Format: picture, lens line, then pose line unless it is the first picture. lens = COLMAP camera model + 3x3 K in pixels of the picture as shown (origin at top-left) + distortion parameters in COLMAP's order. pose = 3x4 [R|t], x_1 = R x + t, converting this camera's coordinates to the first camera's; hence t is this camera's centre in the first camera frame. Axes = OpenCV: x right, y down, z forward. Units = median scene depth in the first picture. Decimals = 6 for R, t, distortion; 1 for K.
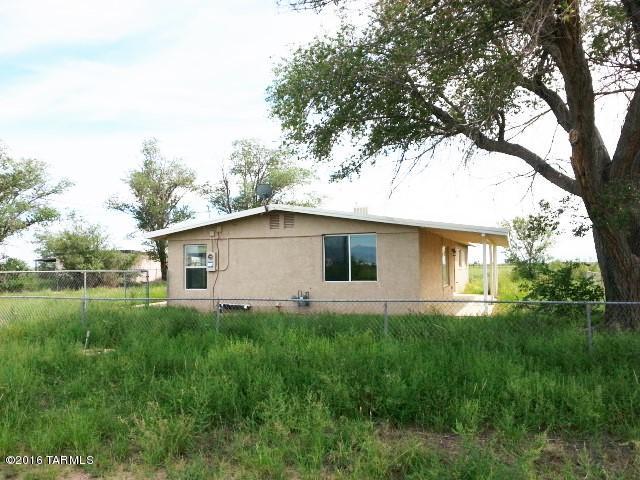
lens RADIAL K [[516.1, 0, 320.6], [0, 516.1, 240.8], [0, 0, 1]] dist [0.044760, -0.078584]
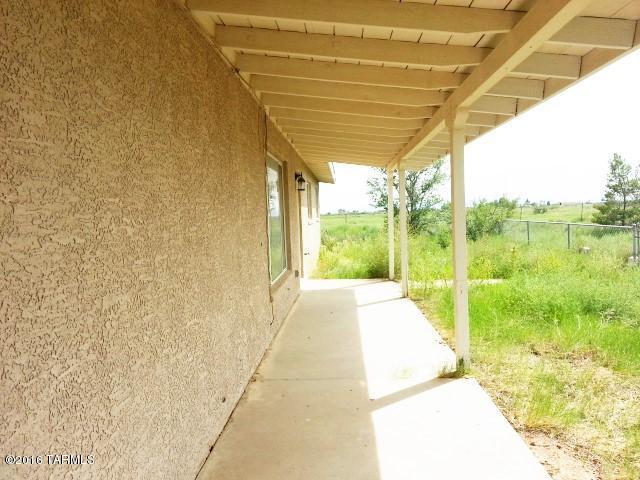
lens RADIAL K [[516.1, 0, 320.3], [0, 516.1, 240.2], [0, 0, 1]] dist [0.044760, -0.078584]
pose [[0.951800, -0.046616, 0.303155, 0.145894], [0.019125, 0.995480, 0.093027, 0.028125], [-0.306121, -0.082745, 0.948390, 0.593879]]
